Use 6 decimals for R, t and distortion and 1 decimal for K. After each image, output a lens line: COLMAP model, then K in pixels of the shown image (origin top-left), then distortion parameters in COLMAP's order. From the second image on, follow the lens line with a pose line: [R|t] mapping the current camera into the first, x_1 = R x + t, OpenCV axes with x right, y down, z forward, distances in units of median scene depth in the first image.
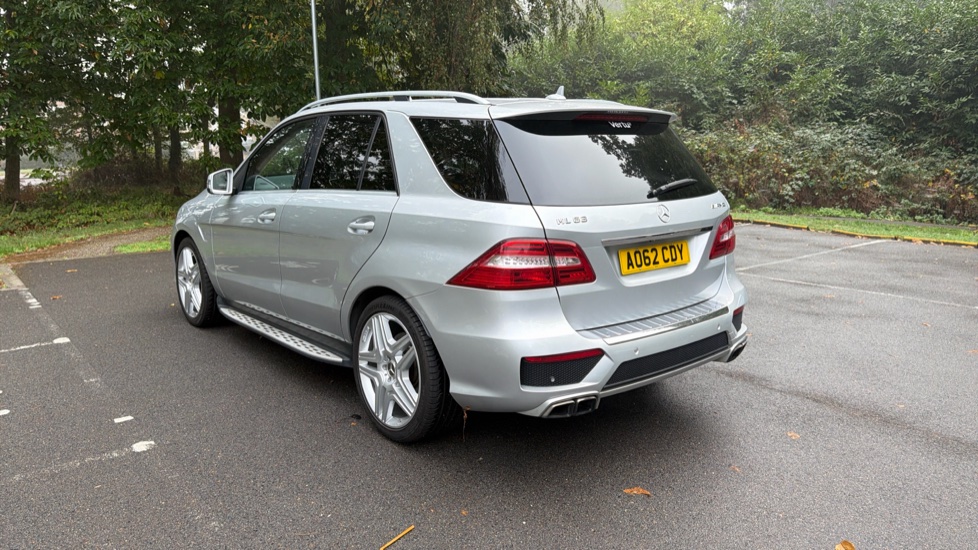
lens RADIAL K [[668.5, 0, 489.3], [0, 668.5, 270.7], [0, 0, 1]] dist [0.038319, -0.042786]
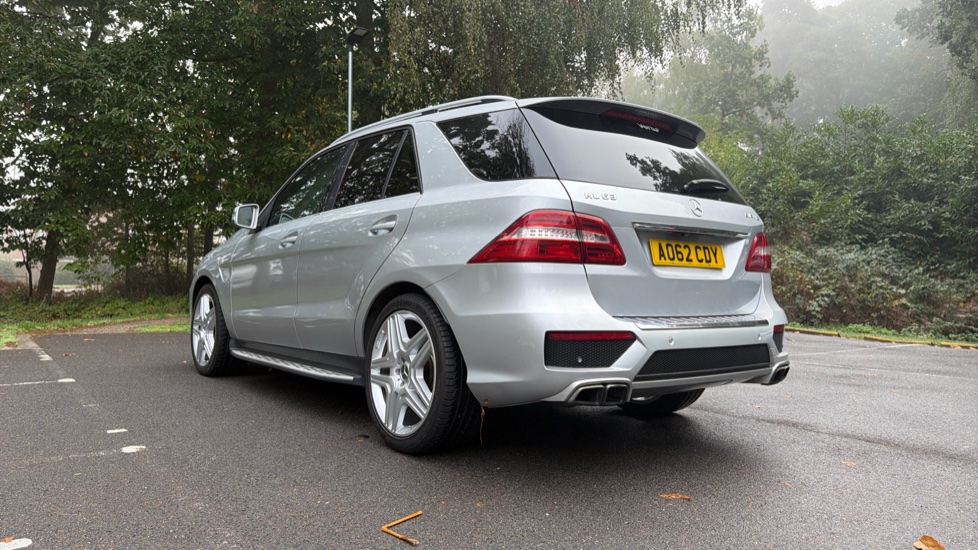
lens RADIAL K [[668.5, 0, 489.3], [0, 668.5, 270.7], [0, 0, 1]] dist [0.038319, -0.042786]
pose [[0.999157, 0.024528, -0.032919, -0.001714], [-0.030365, 0.981216, -0.190507, 0.168965], [0.027628, 0.191346, 0.981134, 0.056821]]
